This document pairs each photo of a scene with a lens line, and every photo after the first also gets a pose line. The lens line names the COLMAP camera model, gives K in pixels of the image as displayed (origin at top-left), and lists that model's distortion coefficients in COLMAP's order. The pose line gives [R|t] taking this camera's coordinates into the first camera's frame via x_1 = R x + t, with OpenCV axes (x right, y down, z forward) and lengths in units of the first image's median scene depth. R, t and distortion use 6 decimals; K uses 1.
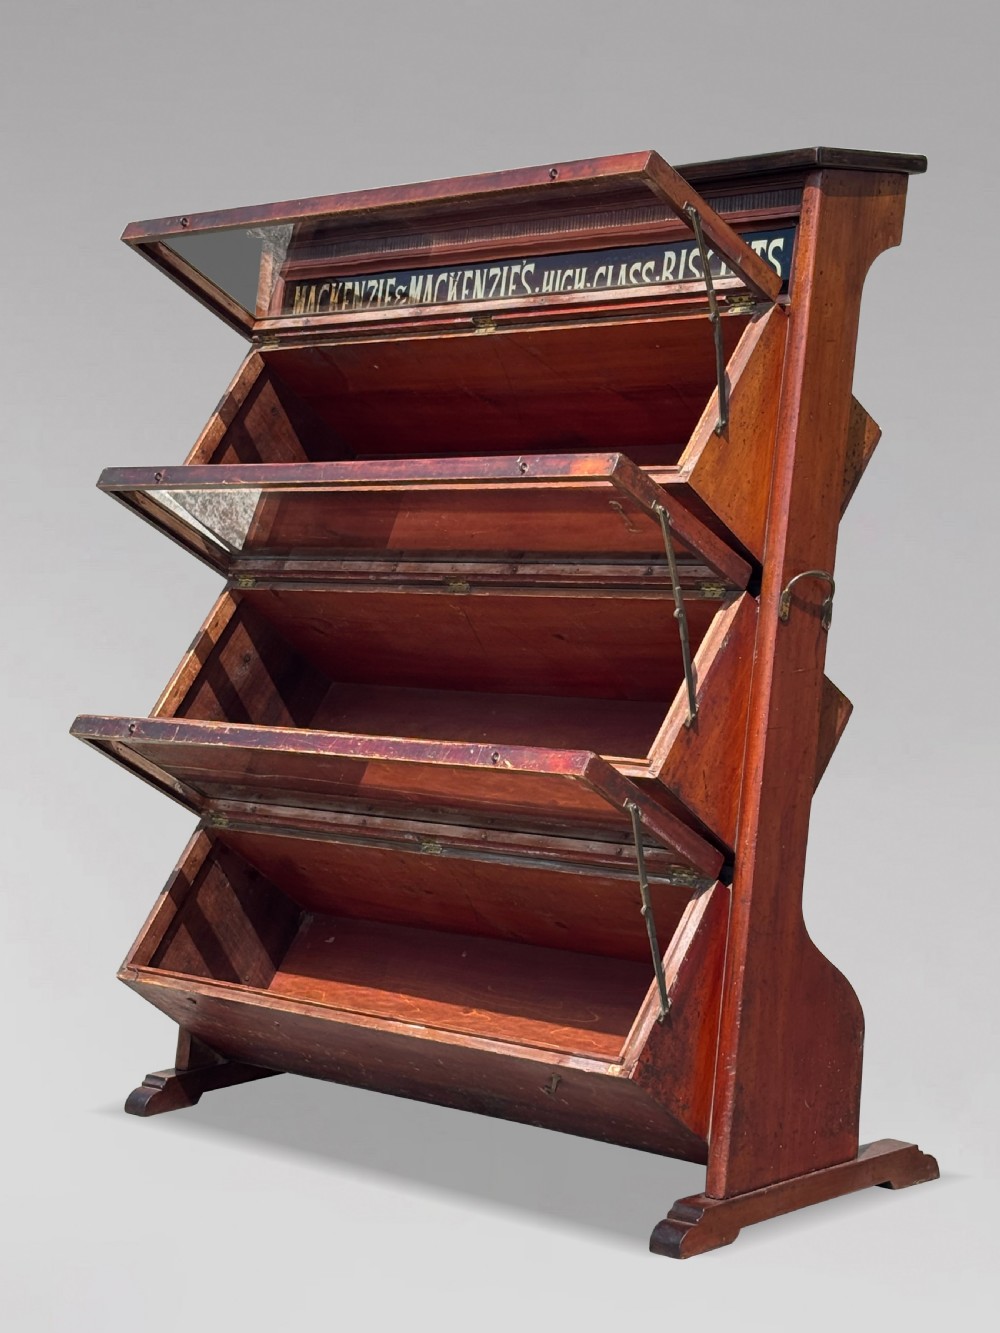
lens RADIAL K [[2674.2, 0, 500.0], [0, 2674.2, 666.5], [0, 0, 1]] dist [0.225033, -0.200079]
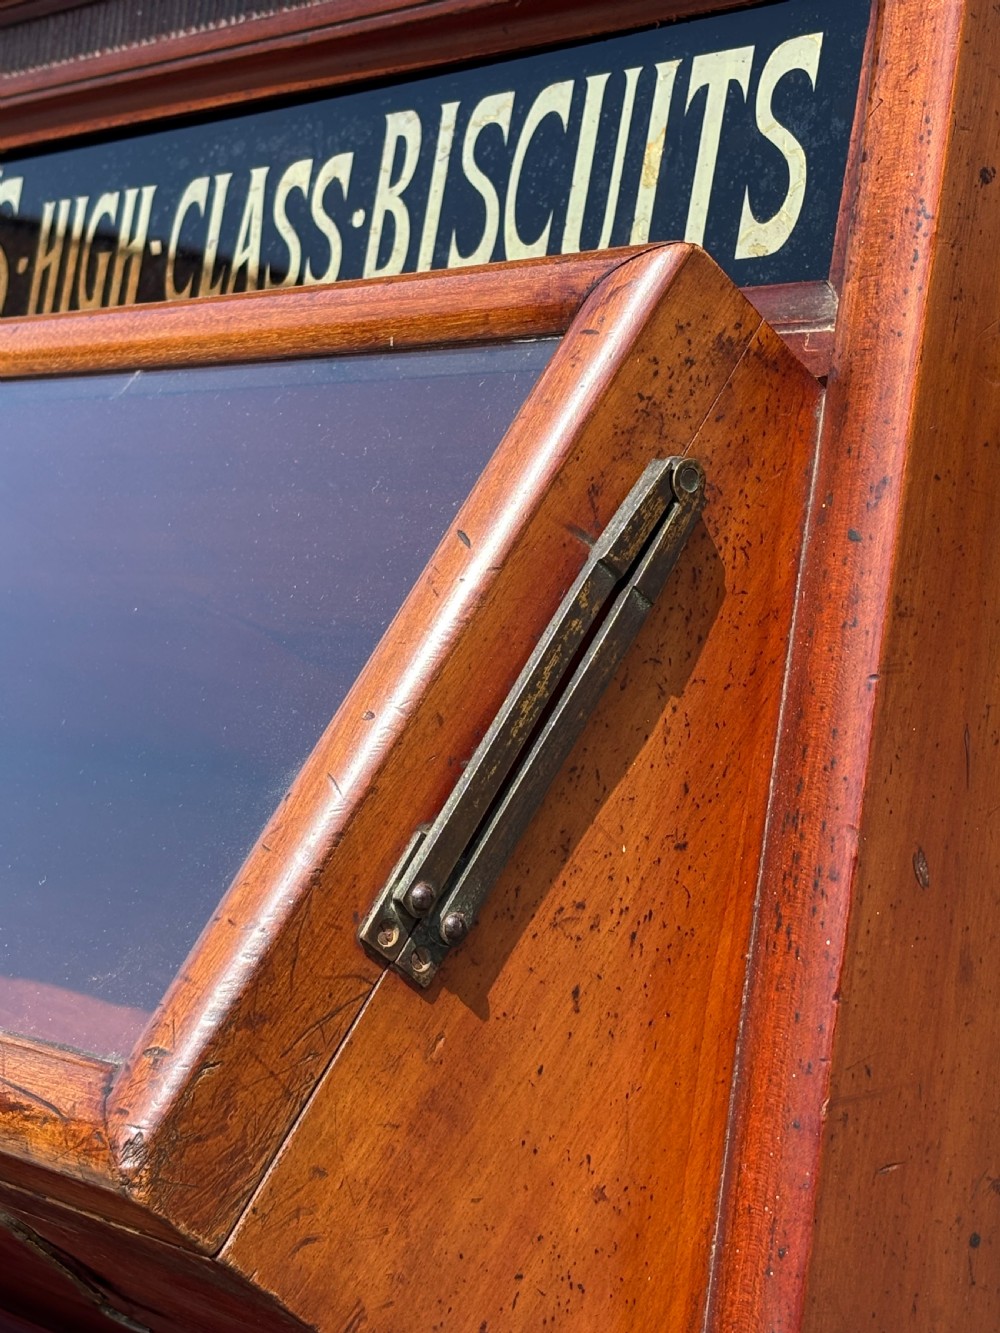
lens RADIAL K [[2786.6, 0, 485.7], [0, 2786.6, 671.9], [0, 0, 1]] dist [0.250456, -0.875257]
pose [[0.996448, 0.025823, -0.080154, 0.098868], [-0.027119, 0.999518, -0.015128, -0.103242], [0.079725, 0.017248, 0.996668, 0.778163]]
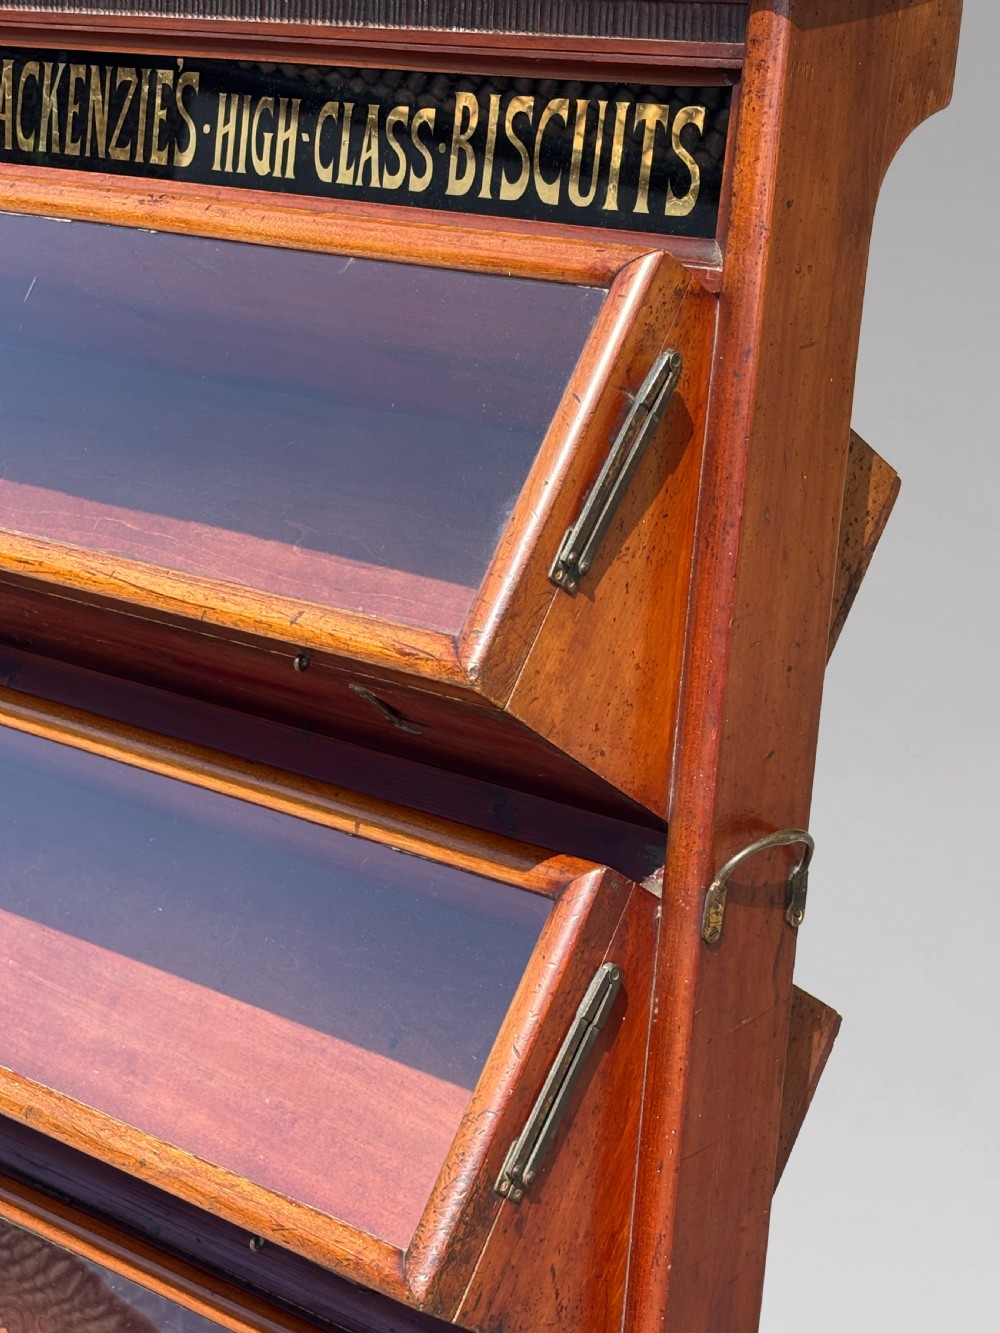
lens RADIAL K [[2750.6, 0, 528.3], [0, 2750.6, 695.8], [0, 0, 1]] dist [0.299237, -1.447304]
pose [[0.997958, -0.031335, 0.055651, 0.045775], [0.017266, 0.971289, 0.237276, -0.176985], [-0.061488, -0.235830, 0.969847, 0.522217]]
